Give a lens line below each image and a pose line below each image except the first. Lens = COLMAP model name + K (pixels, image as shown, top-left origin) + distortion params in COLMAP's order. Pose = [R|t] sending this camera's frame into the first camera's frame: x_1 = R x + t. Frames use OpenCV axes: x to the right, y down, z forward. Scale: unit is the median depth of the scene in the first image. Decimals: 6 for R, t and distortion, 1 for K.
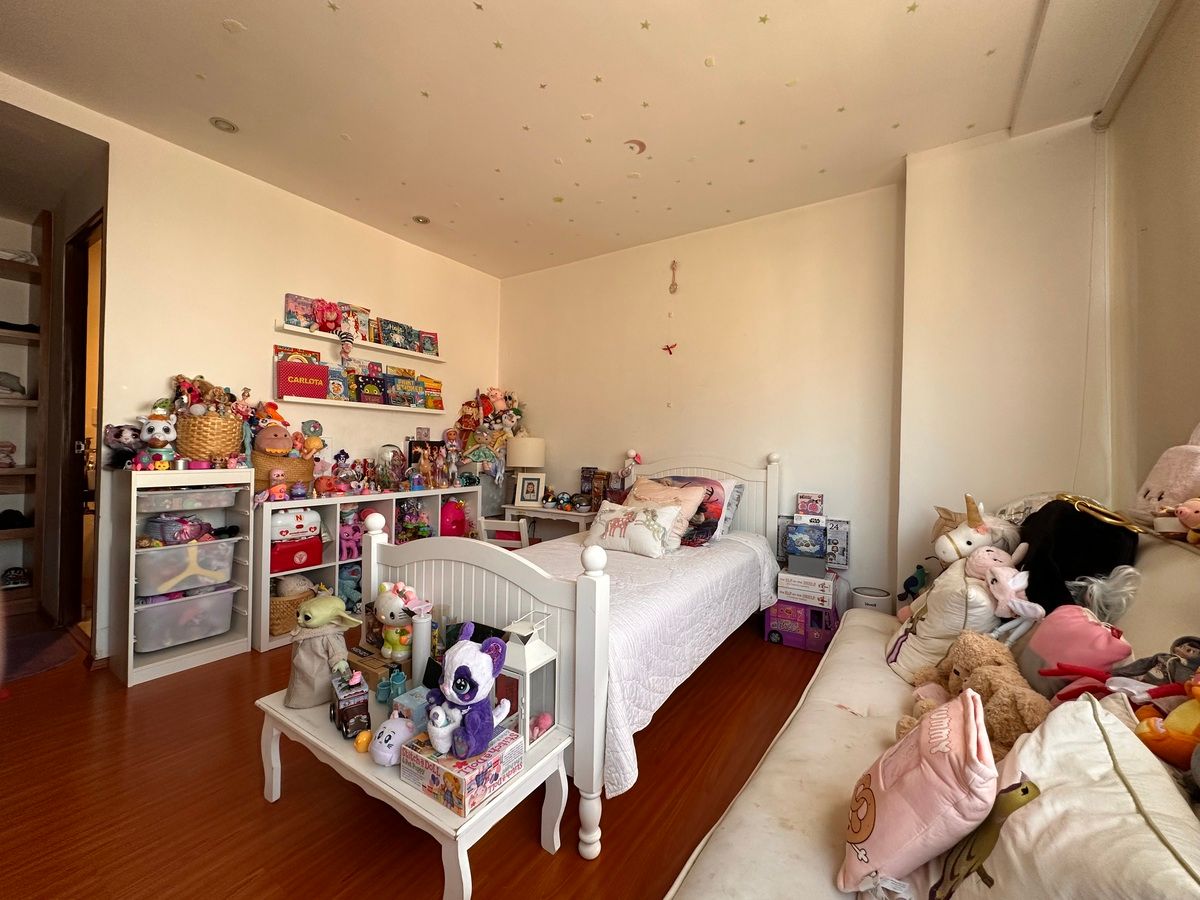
lens RADIAL K [[478.8, 0, 607.4], [0, 478.8, 447.2], [0, 0, 1]] dist [-0.001953, 0.000381]
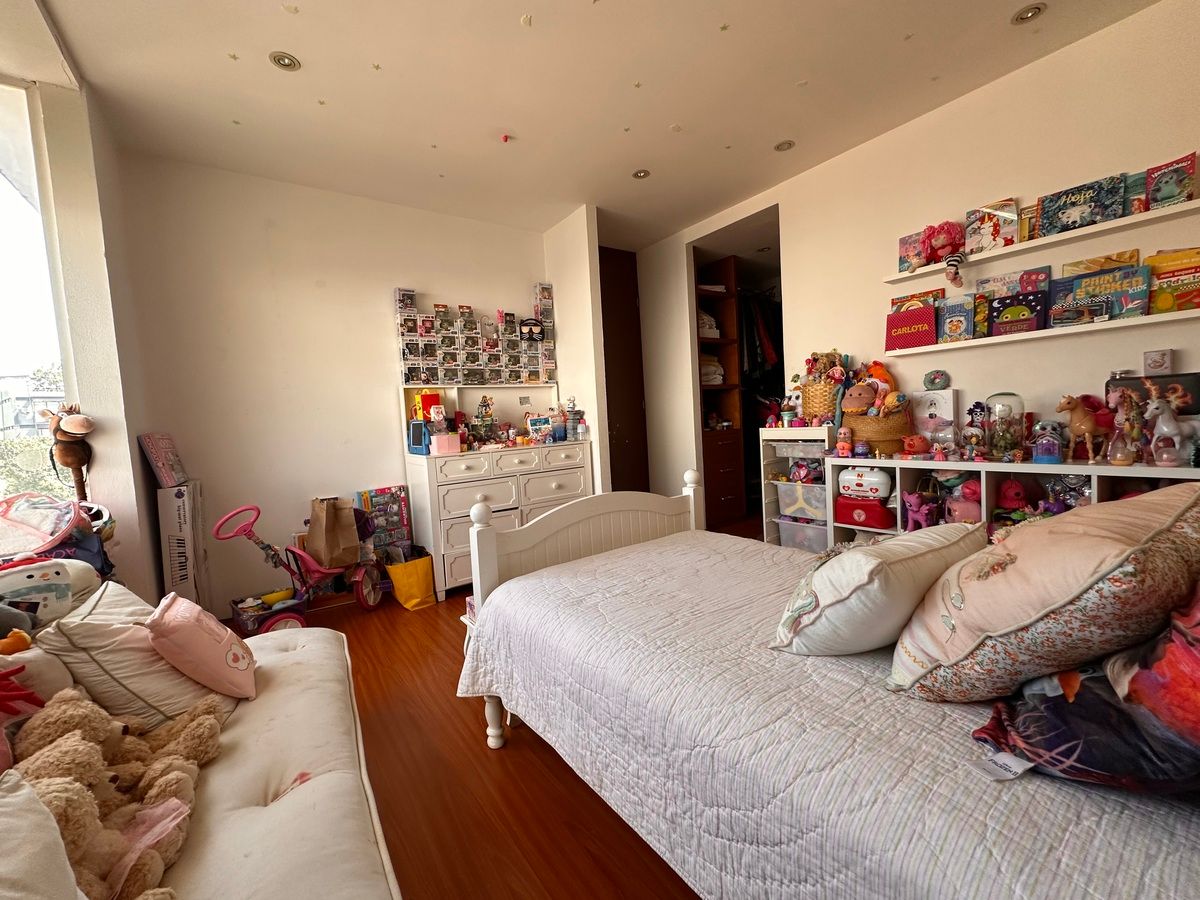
lens RADIAL K [[478.8, 0, 595.1], [0, 478.8, 448.8], [0, 0, 1]] dist [-0.001953, 0.000381]
pose [[-0.365725, 0.064906, -0.928457, 0.413107], [0.057176, 0.997248, 0.047193, 0.008878], [0.928965, -0.035826, -0.368429, 0.719412]]
